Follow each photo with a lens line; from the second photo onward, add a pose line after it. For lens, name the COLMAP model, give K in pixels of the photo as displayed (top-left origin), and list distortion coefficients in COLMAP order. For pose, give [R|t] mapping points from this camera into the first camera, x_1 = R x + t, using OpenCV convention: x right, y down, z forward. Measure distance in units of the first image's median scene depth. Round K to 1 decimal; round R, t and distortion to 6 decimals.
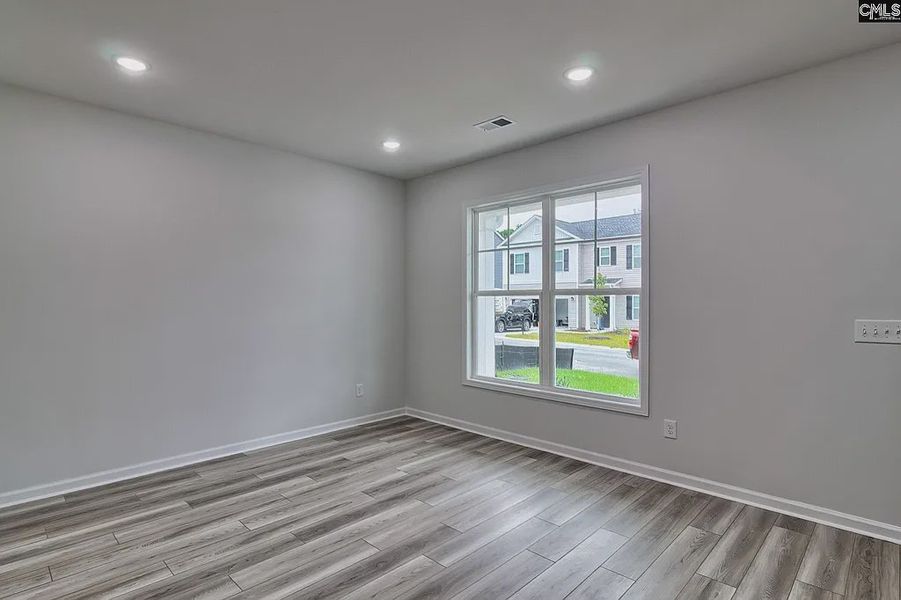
lens RADIAL K [[451.5, 0, 446.0], [0, 451.5, 301.3], [0, 0, 1]] dist [-0.000162, -0.000356]
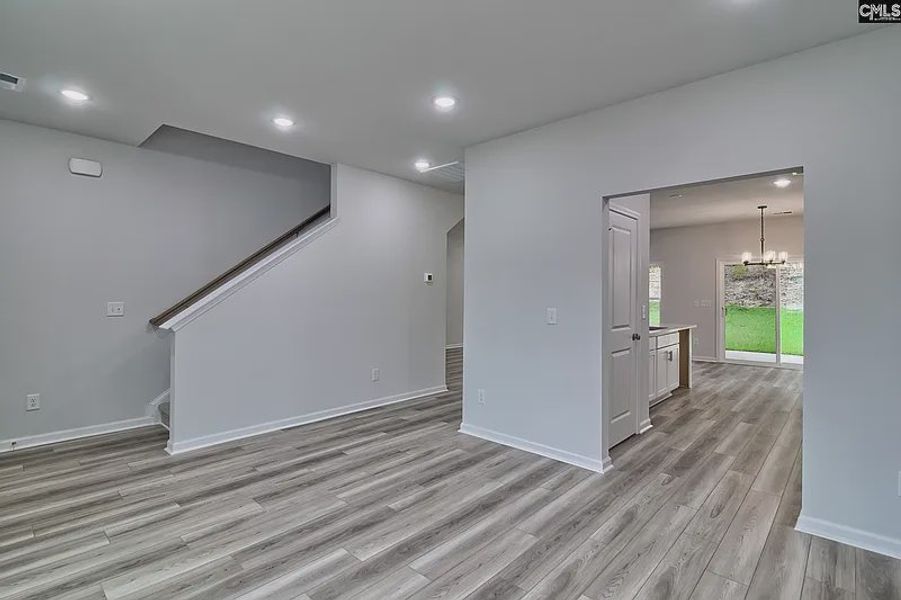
lens RADIAL K [[438.6, 0, 451.3], [0, 438.6, 290.5], [0, 0, 1]] dist [-0.001027, -0.000238]
pose [[-0.999607, -0.006729, -0.027226, -0.158936], [-0.006443, 0.999923, -0.010573, 0.003522], [0.027295, -0.010394, -0.999573, 1.461813]]
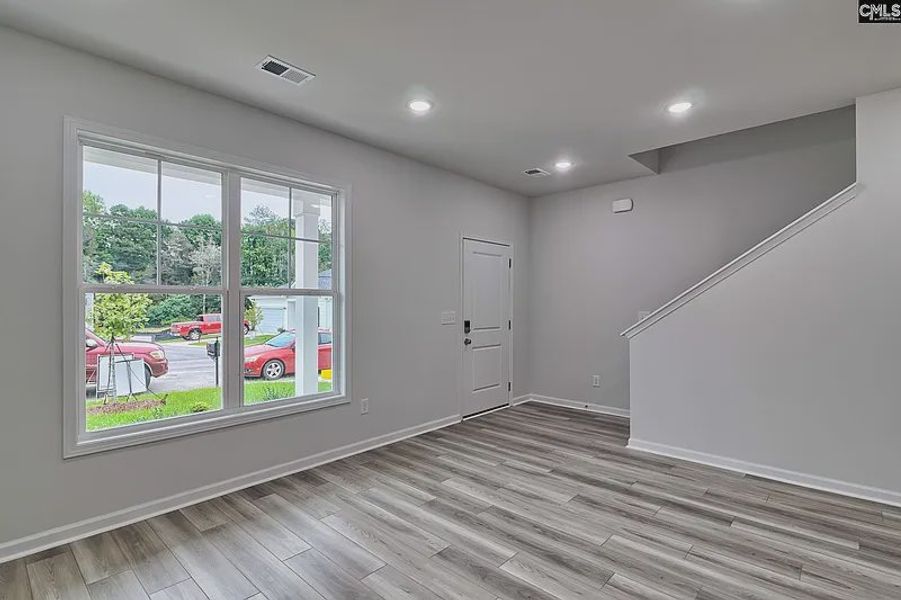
lens RADIAL K [[440.0, 0, 439.1], [0, 440.0, 301.8], [0, 0, 1]] dist [-0.000439, -0.000578]
pose [[-0.016358, -0.000548, 0.999866, -0.748908], [-0.001312, 0.999999, 0.000527, -0.003098], [-0.999865, -0.001303, -0.016359, 0.867856]]
